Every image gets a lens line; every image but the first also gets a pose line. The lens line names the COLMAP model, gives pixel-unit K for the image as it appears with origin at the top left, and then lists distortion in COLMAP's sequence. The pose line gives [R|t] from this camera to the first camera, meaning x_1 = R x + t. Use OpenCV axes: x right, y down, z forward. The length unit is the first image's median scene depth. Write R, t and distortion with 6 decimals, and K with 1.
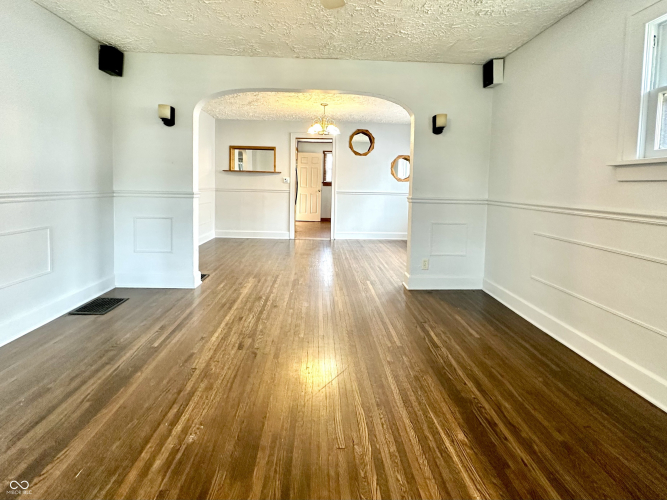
lens RADIAL K [[270.1, 0, 327.2], [0, 270.1, 246.4], [0, 0, 1]] dist [0.000210, -0.000072]
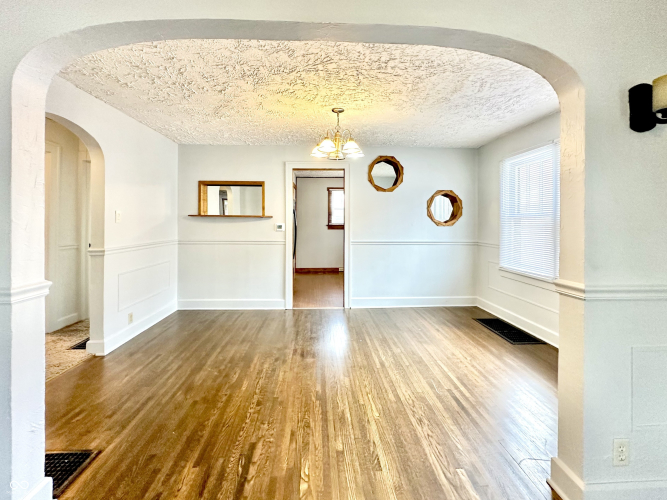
lens RADIAL K [[270.1, 0, 333.9], [0, 270.1, 254.5], [0, 0, 1]] dist [0.000210, -0.000072]
pose [[0.999432, -0.021954, 0.025554, -0.031627], [0.024492, 0.994314, -0.103635, -0.099874], [-0.023134, 0.104202, 0.994287, 0.309694]]
